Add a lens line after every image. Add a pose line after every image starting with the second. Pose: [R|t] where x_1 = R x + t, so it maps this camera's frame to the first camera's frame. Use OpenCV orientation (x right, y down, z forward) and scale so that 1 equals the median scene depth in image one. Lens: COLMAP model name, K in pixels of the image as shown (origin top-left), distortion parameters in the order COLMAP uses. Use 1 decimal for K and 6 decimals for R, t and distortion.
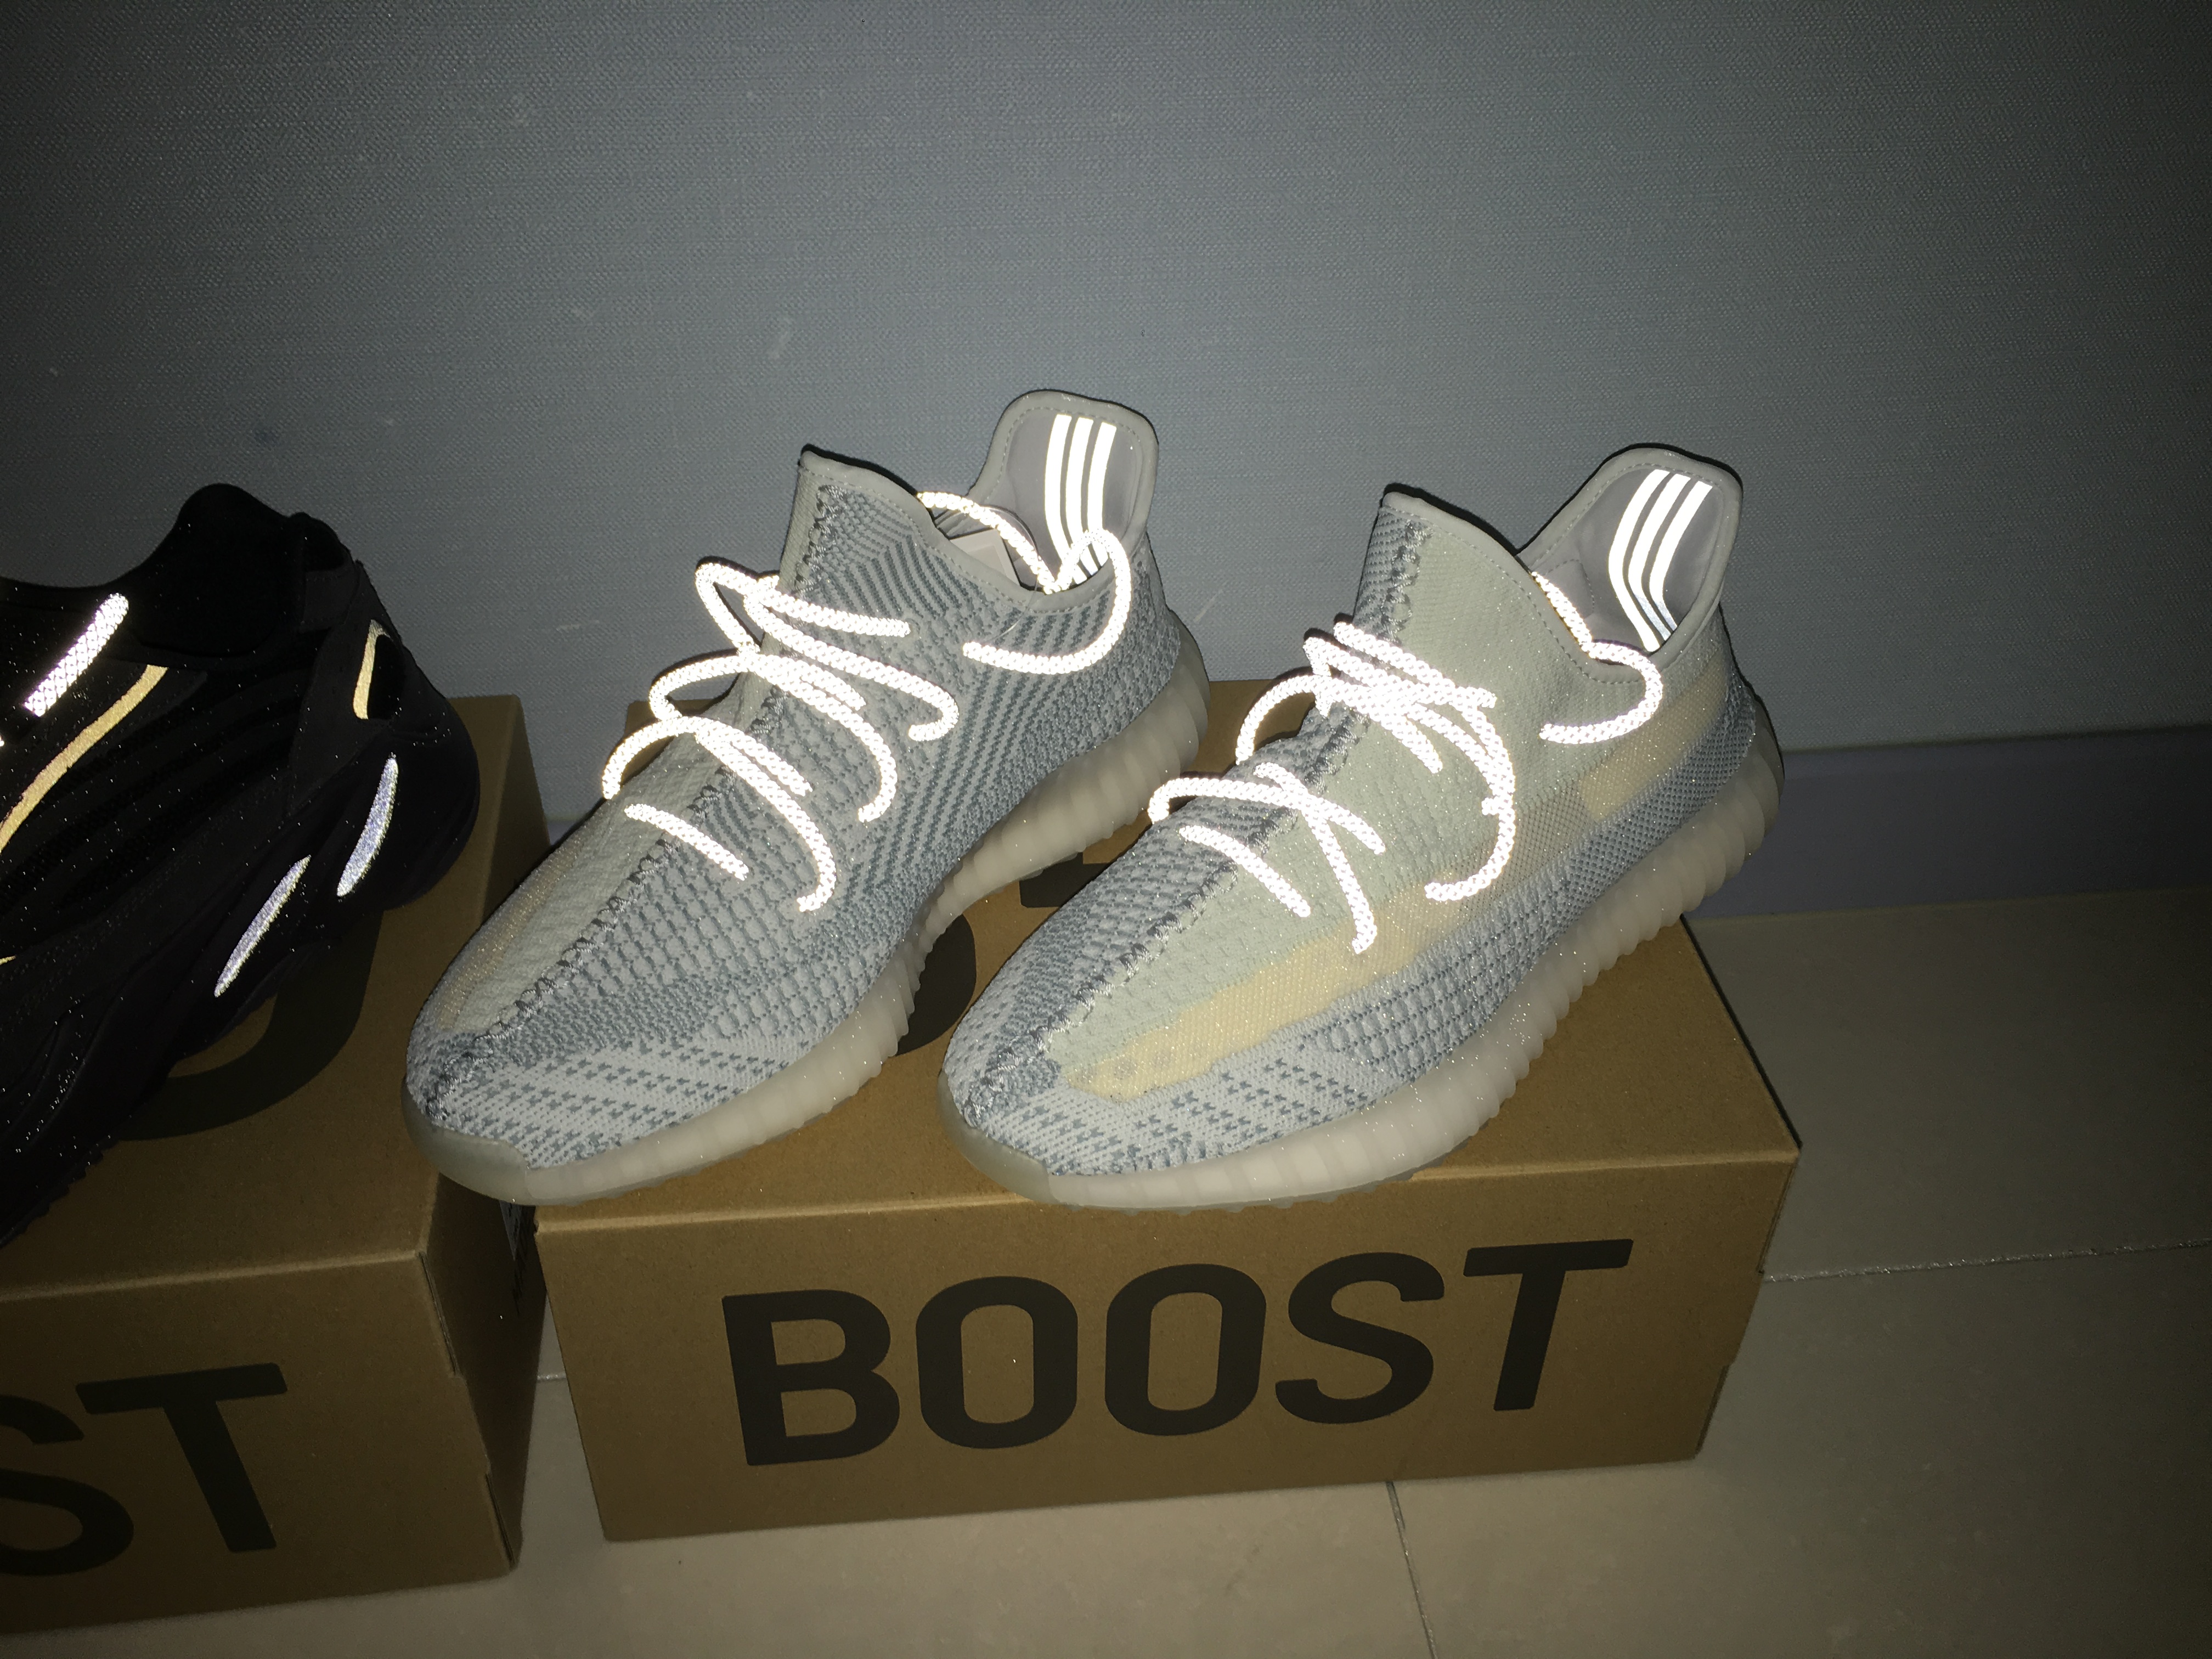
lens RADIAL K [[1931.9, 0, 1106.0], [0, 1931.9, 829.5], [0, 0, 1]] dist [0.030827, -0.001458]
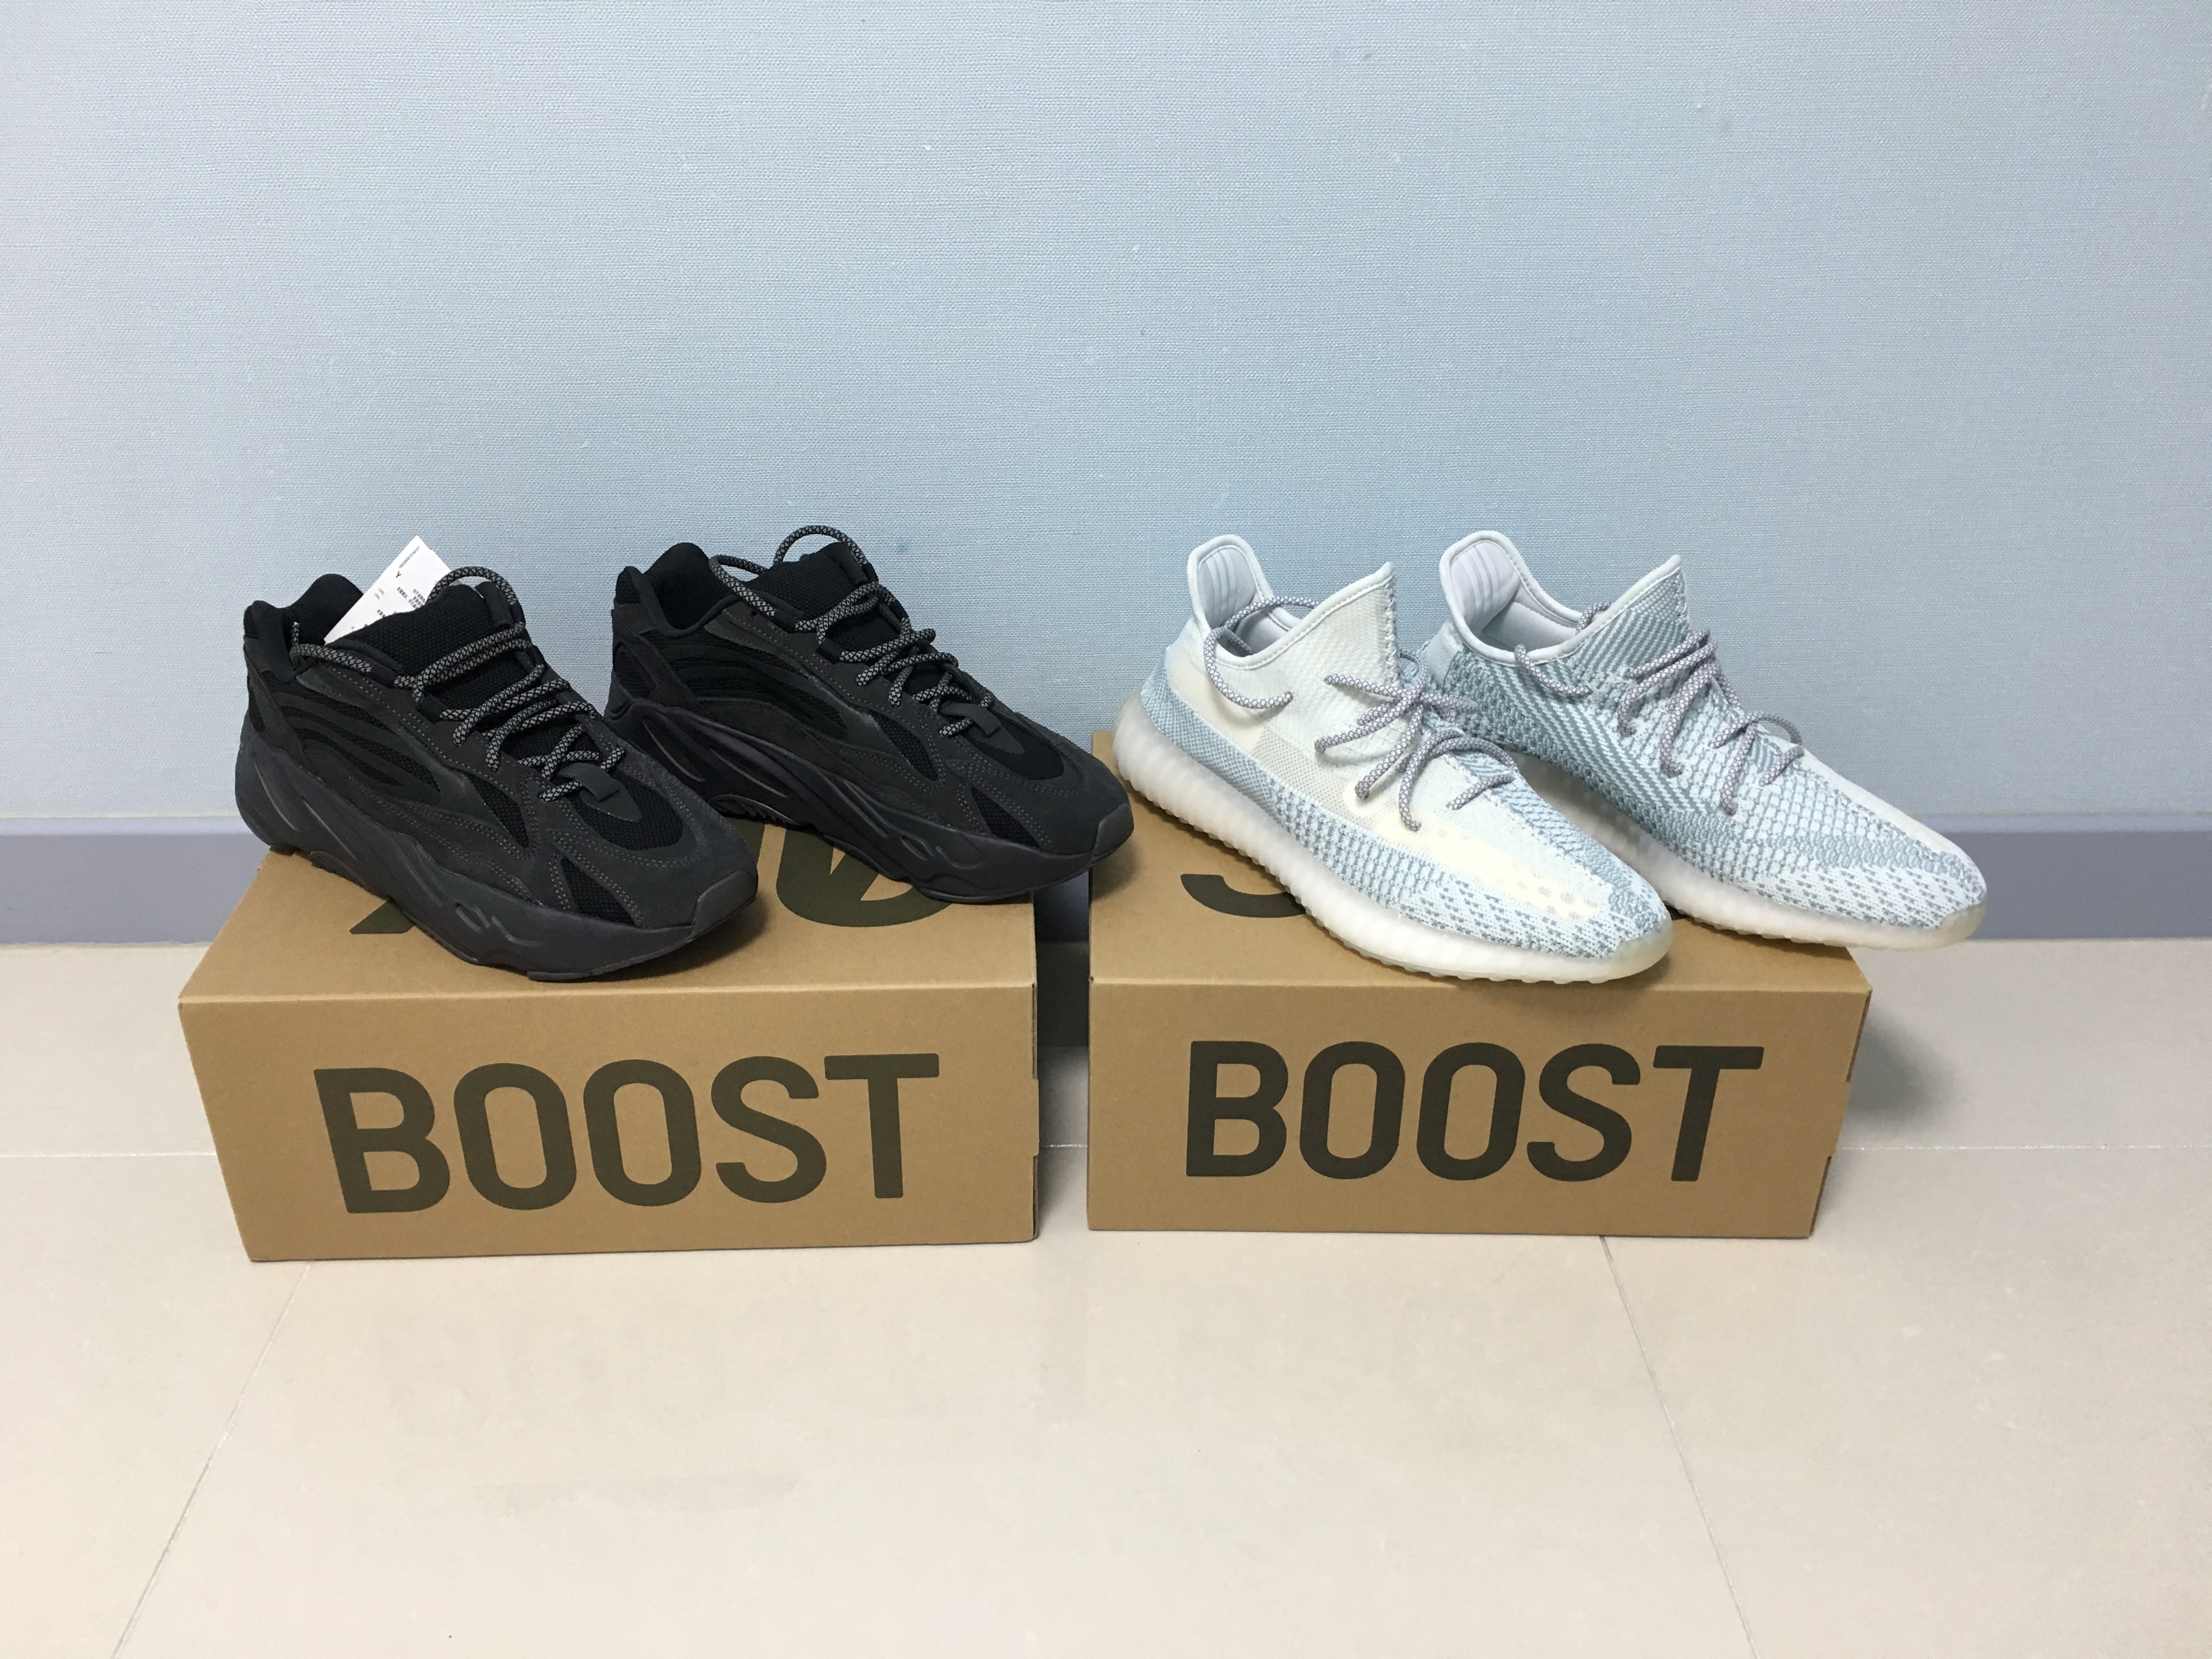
lens RADIAL K [[1902.0, 0, 1106.0], [0, 1902.0, 829.5], [0, 0, 1]] dist [0.080751, -0.080326]
pose [[0.995707, 0.040248, -0.083356, -0.141995], [-0.051899, 0.988404, -0.142701, 0.295301], [0.076646, 0.146414, 0.986250, -0.622176]]
